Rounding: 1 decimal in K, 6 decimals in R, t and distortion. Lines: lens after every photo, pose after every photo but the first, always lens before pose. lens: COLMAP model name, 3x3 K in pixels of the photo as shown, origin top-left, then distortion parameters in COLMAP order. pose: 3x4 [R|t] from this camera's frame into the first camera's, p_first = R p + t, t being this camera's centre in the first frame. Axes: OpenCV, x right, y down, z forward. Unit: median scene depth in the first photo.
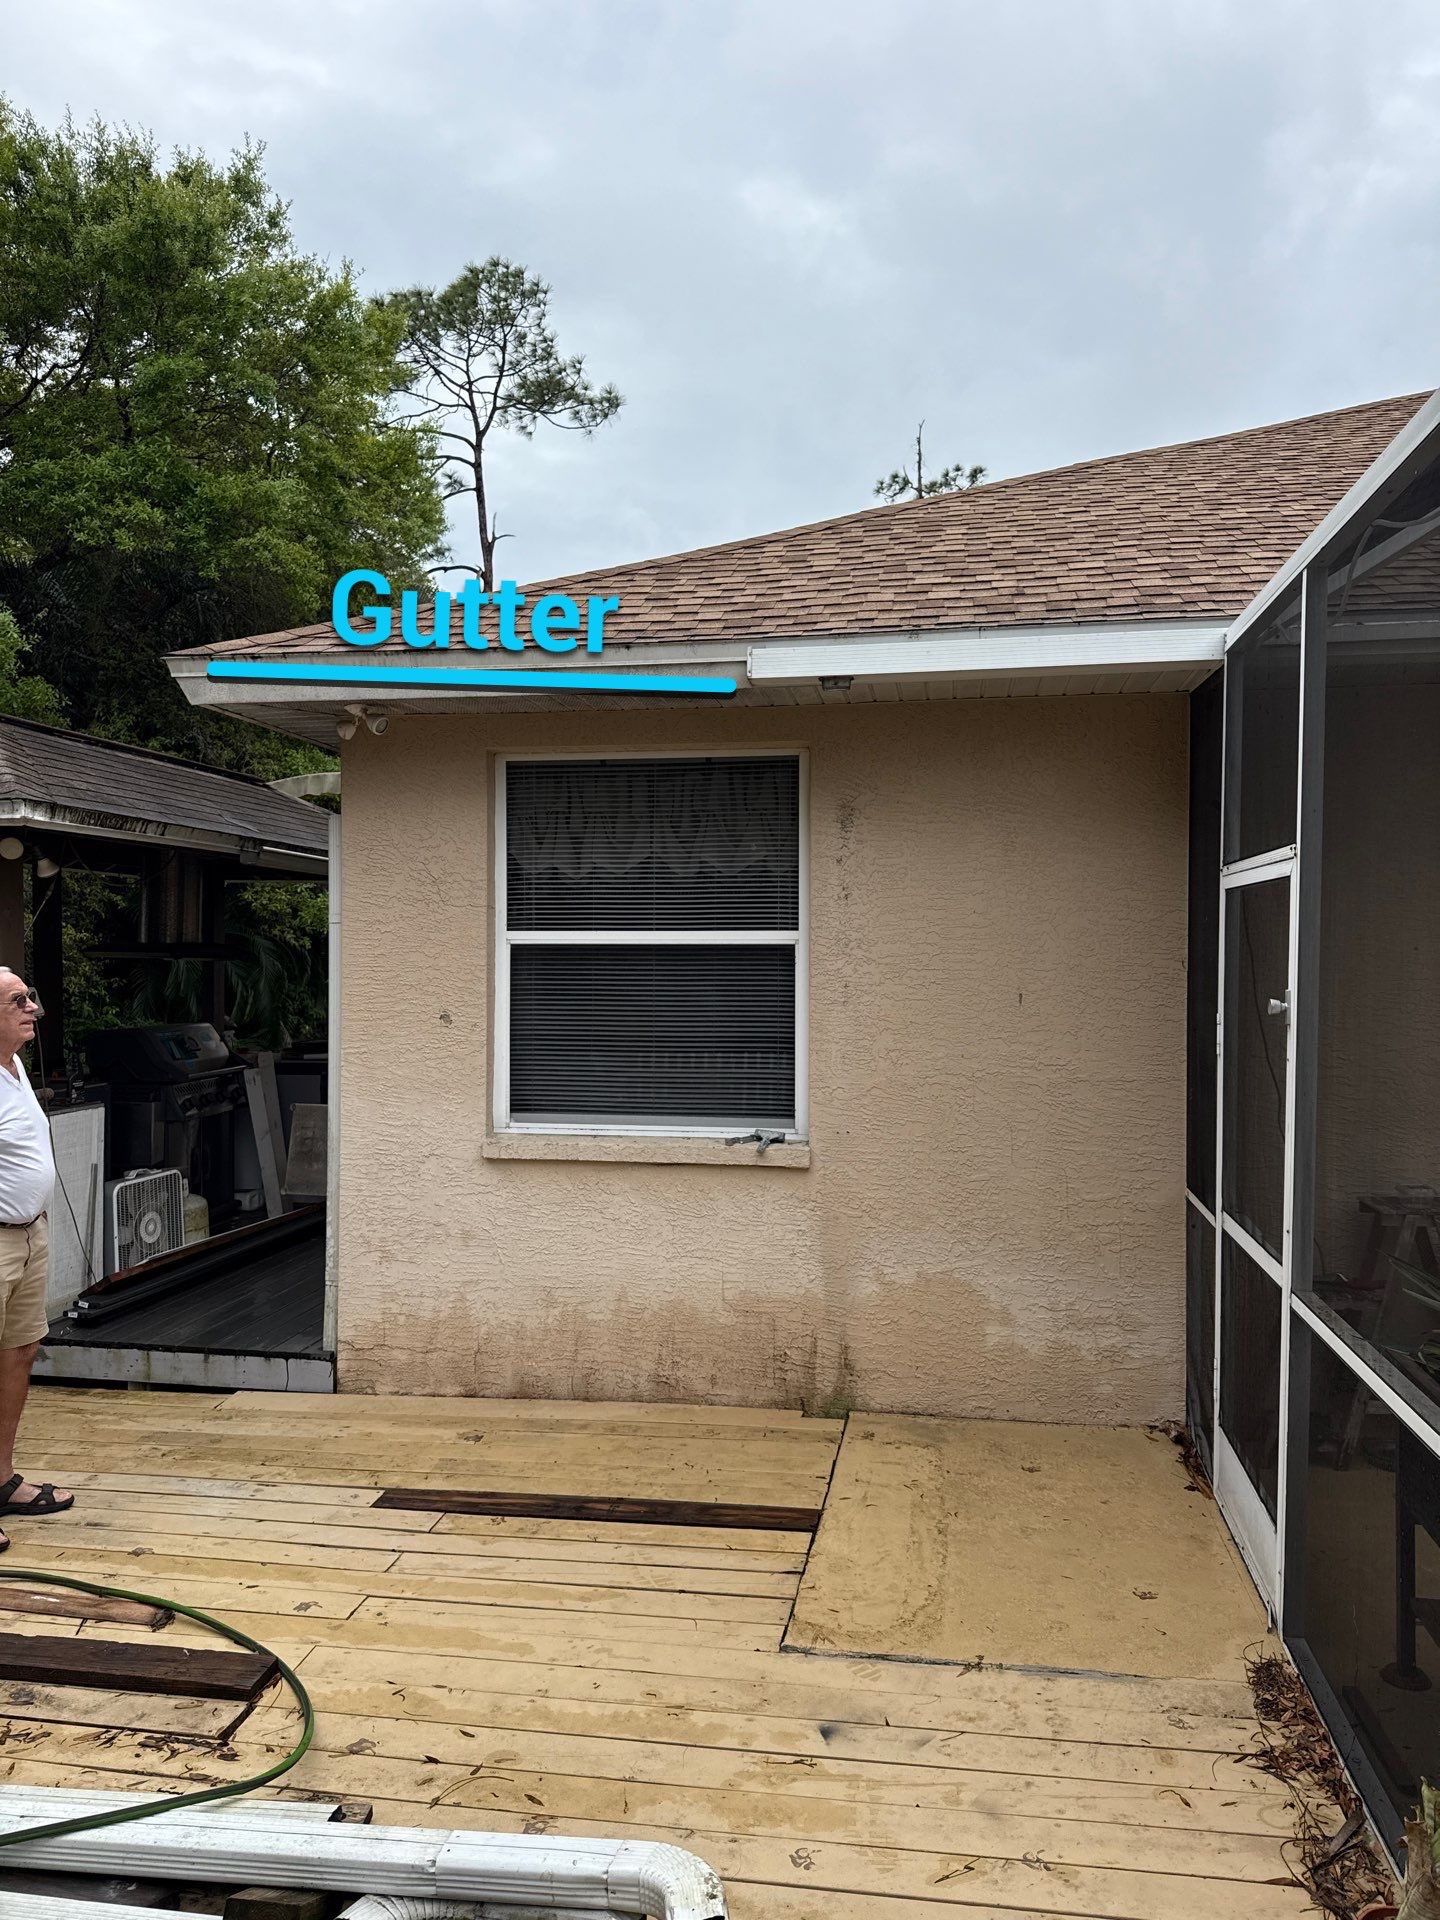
lens RADIAL K [[1332.2, 0, 705.9], [0, 1332.2, 930.7], [0, 0, 1]] dist [0.163471, -0.276098]
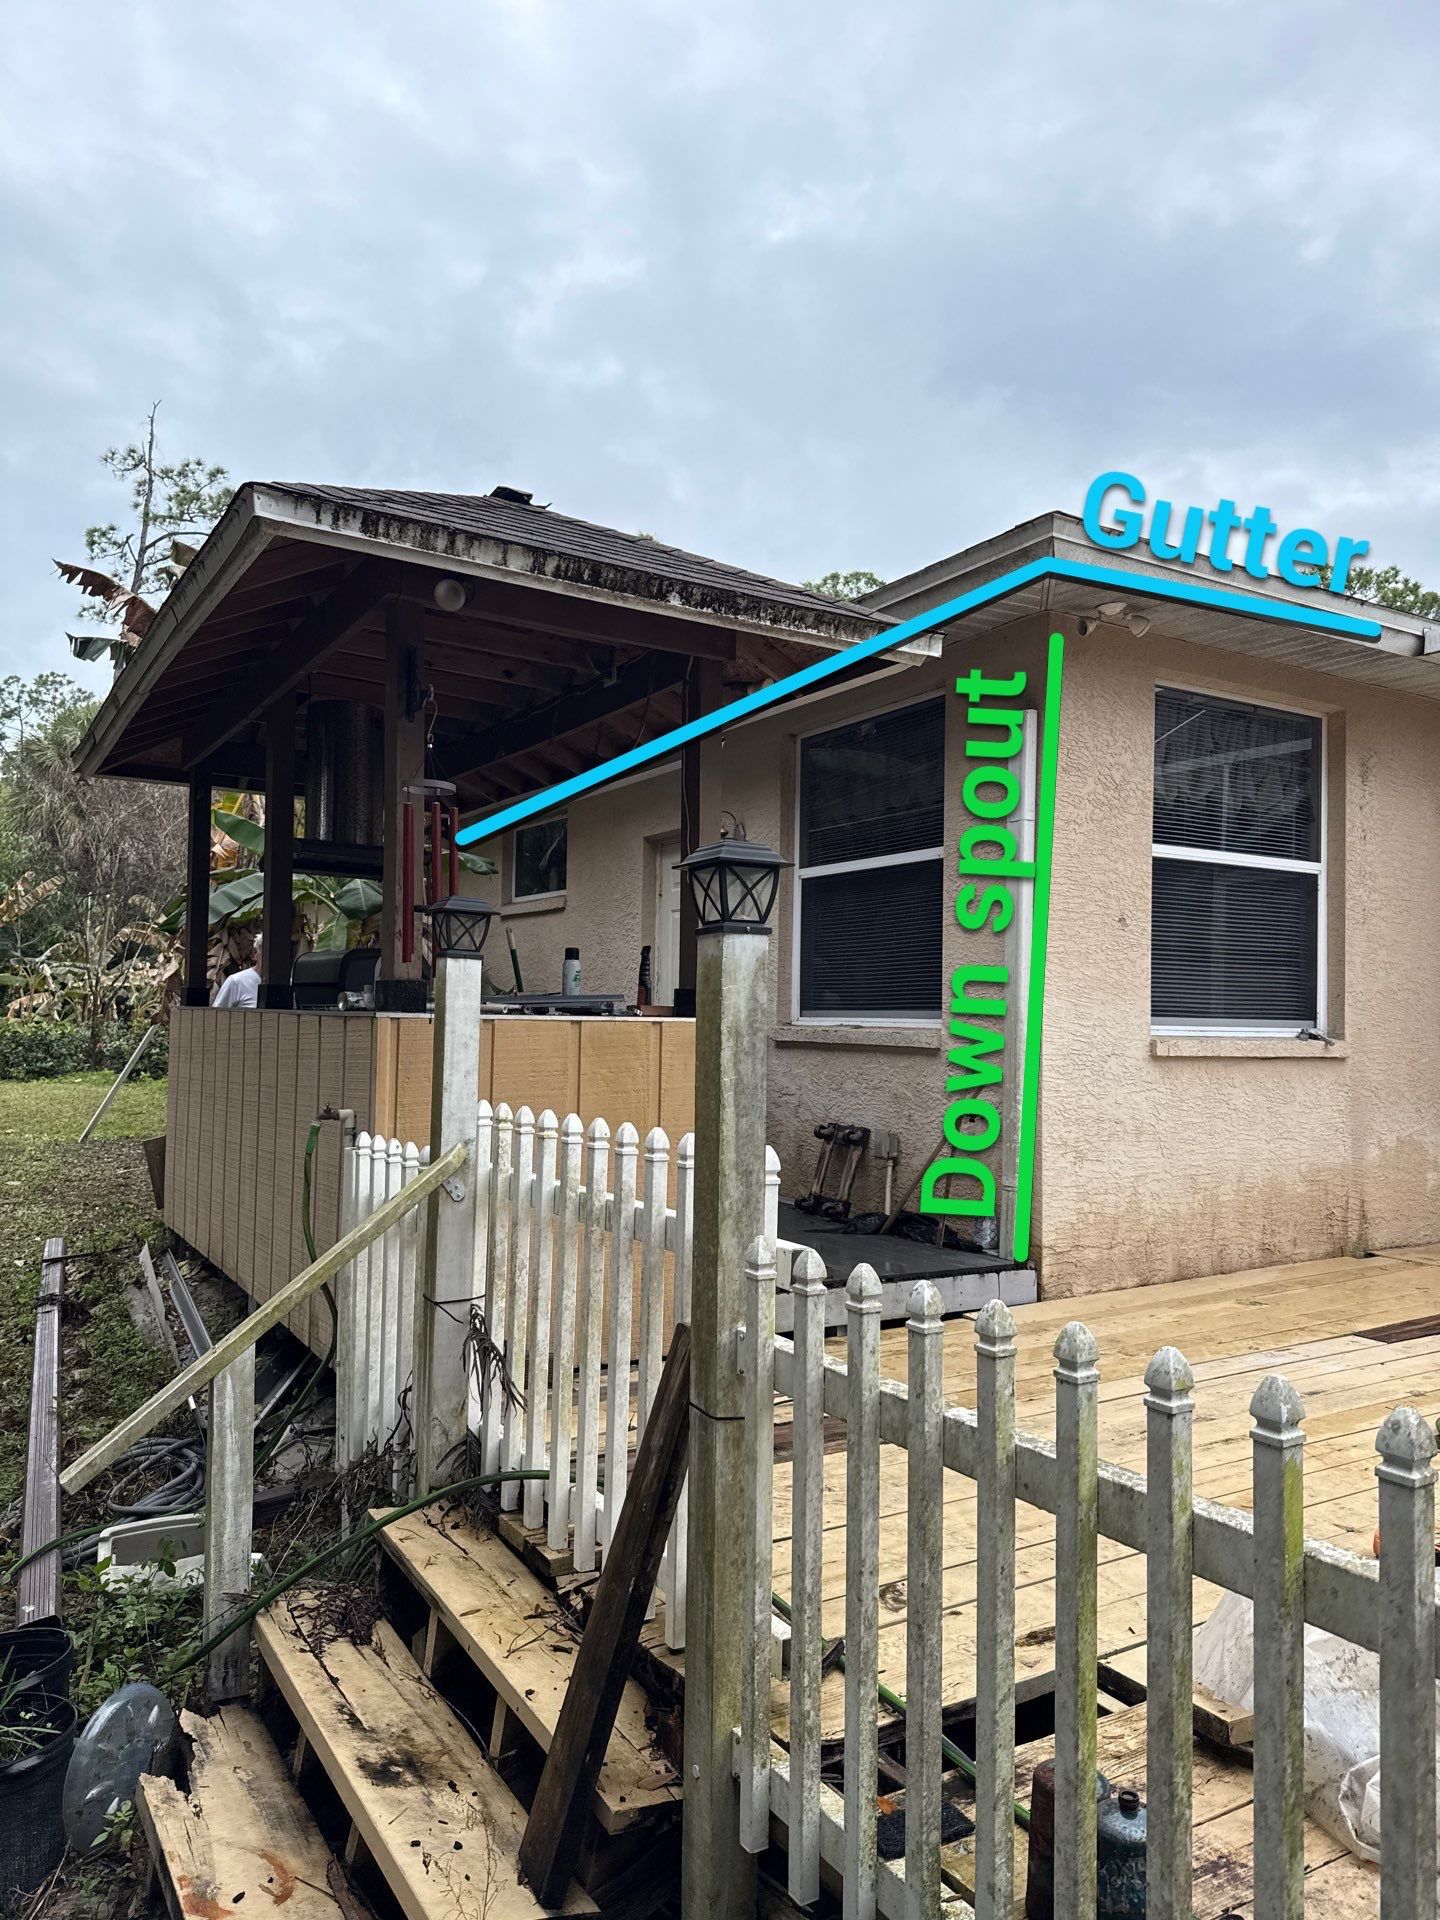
lens RADIAL K [[1332.2, 0, 705.9], [0, 1332.2, 930.7], [0, 0, 1]] dist [0.163471, -0.276098]
pose [[0.748427, 0.053766, 0.661034, -1.134069], [-0.029588, 0.998423, -0.047708, 0.133466], [-0.662557, 0.016147, 0.748838, 0.444198]]
